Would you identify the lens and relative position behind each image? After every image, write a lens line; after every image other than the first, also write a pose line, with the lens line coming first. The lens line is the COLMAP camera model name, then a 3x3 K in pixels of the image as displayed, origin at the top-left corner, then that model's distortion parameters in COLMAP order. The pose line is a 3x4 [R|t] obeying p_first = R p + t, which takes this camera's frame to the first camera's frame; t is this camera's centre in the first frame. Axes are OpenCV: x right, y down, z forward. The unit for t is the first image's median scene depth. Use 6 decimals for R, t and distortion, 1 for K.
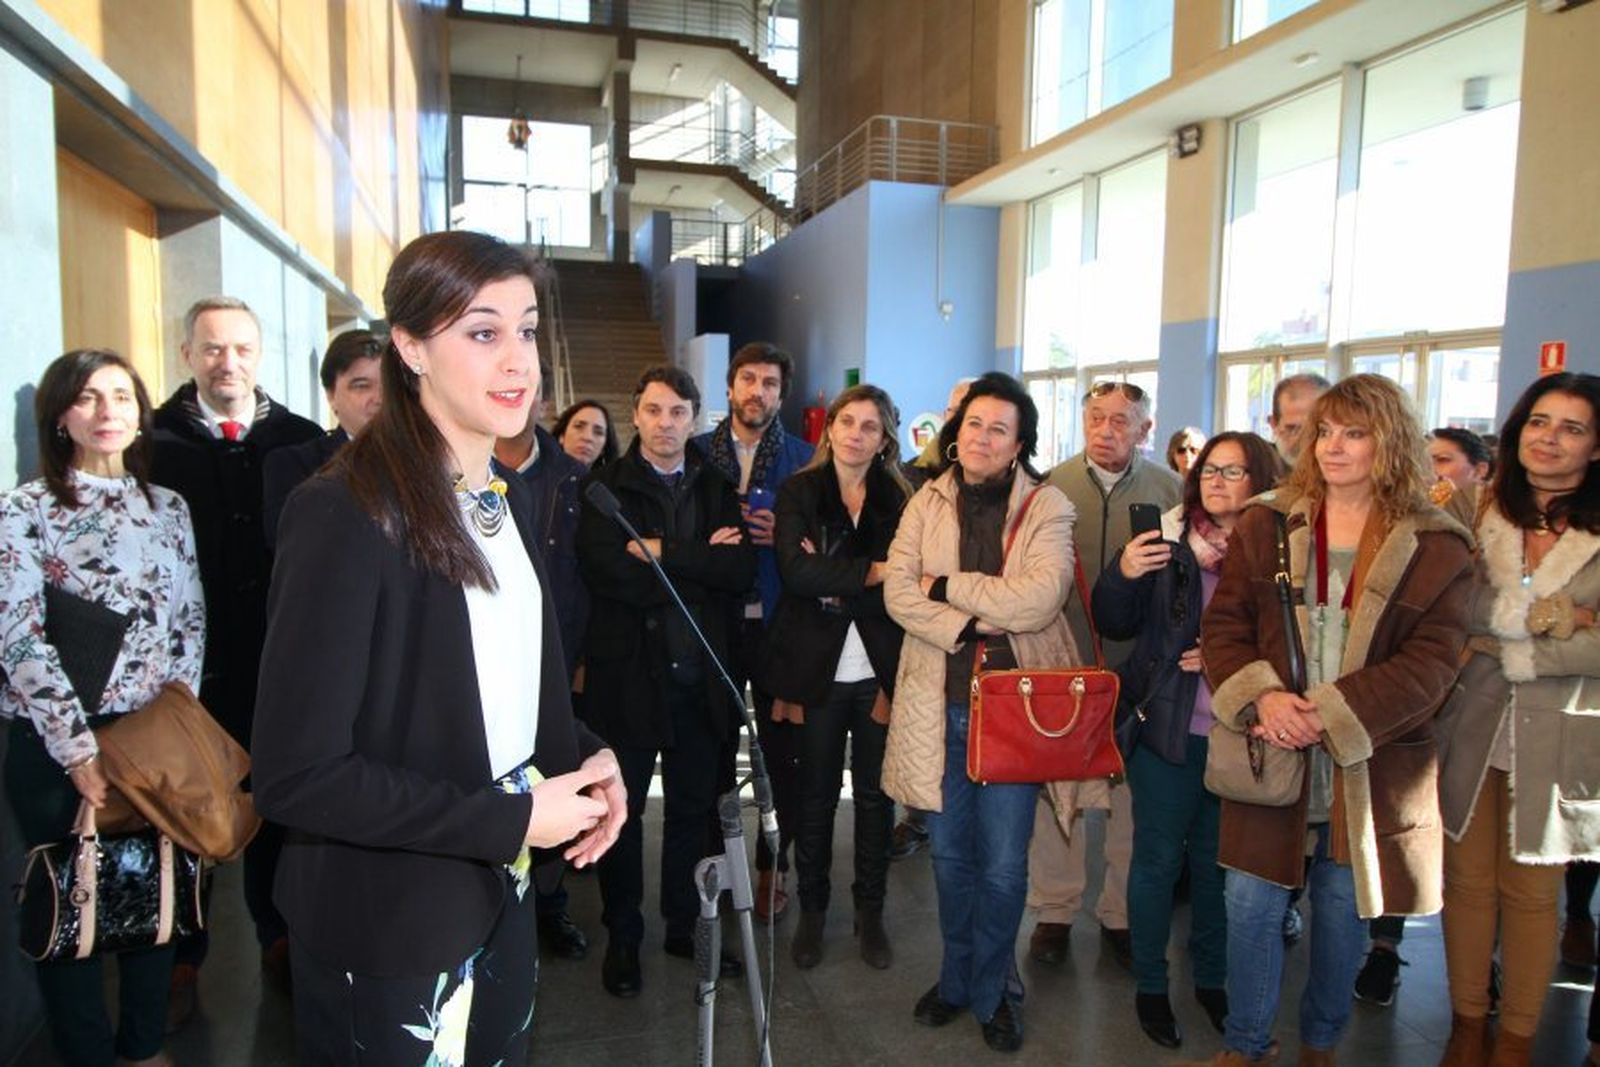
lens RADIAL K [[1126.9, 0, 800.0], [0, 1126.9, 533.5], [0, 0, 1]] dist [-0.005431, 0.003796]
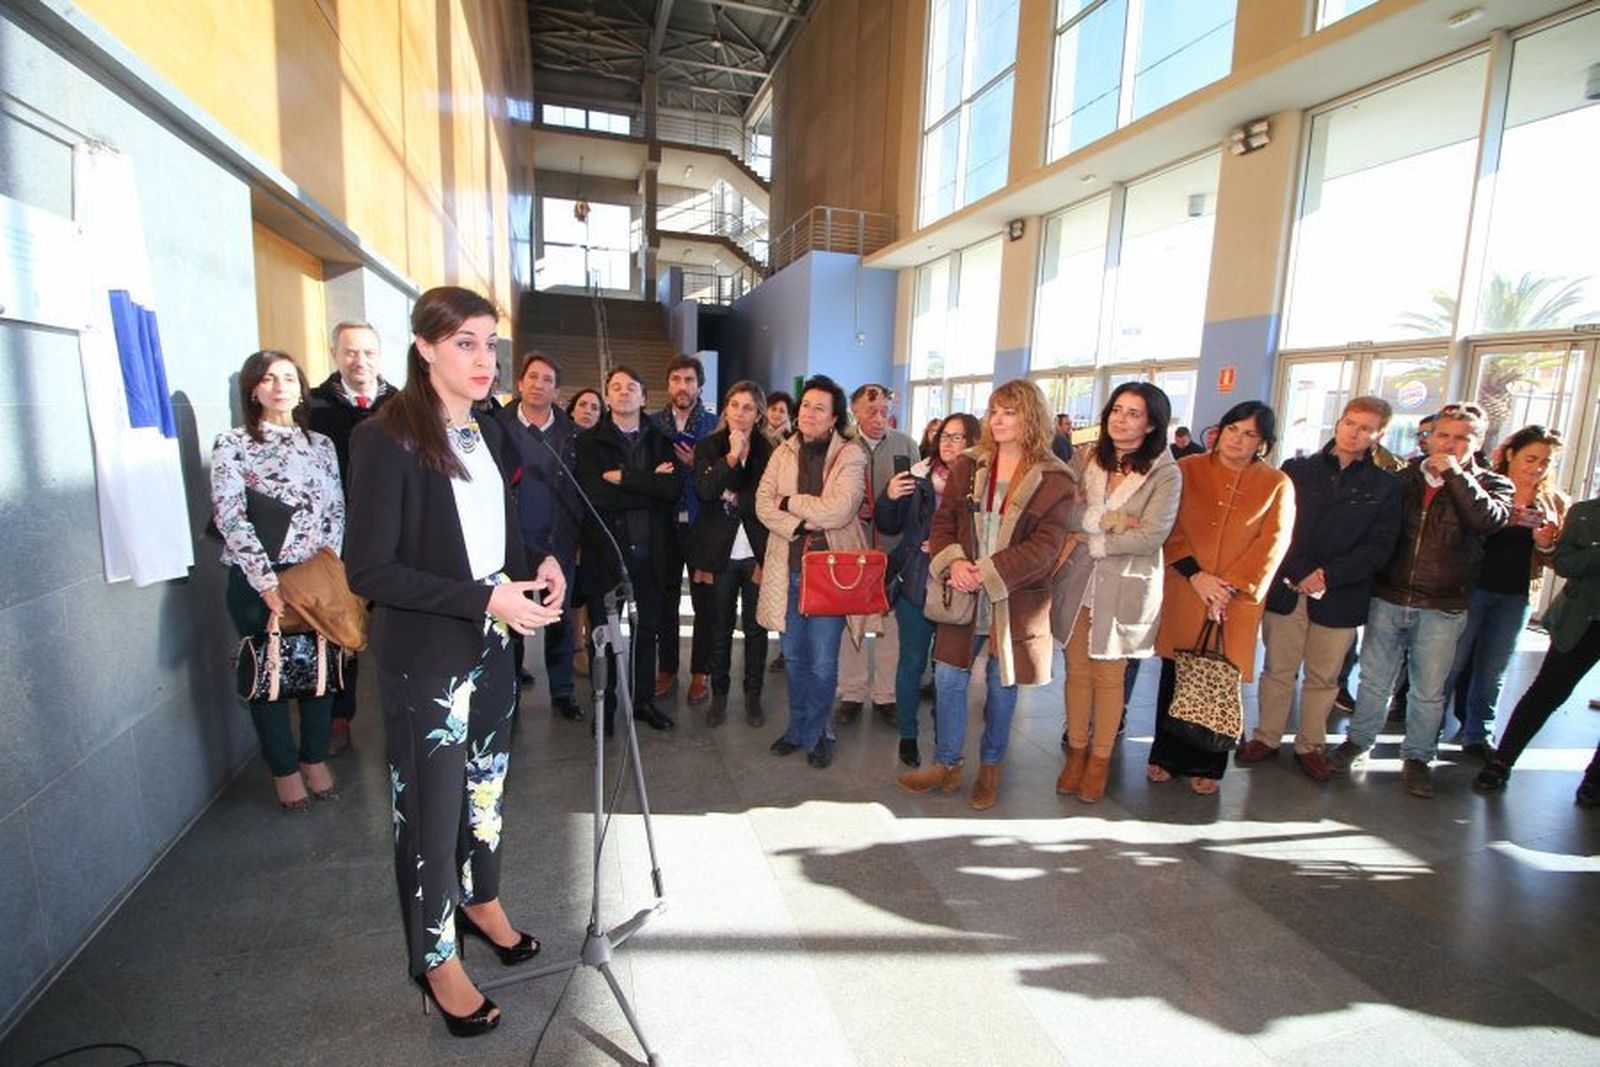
lens RADIAL K [[735.0, 0, 791.4], [0, 735.0, 530.5], [0, 0, 1]] dist [0.003231, -0.015008]
pose [[0.999311, 0.015354, 0.033780, 0.114186], [-0.017434, 0.997914, 0.062164, 0.024923], [-0.032755, -0.062710, 0.997494, -0.133968]]
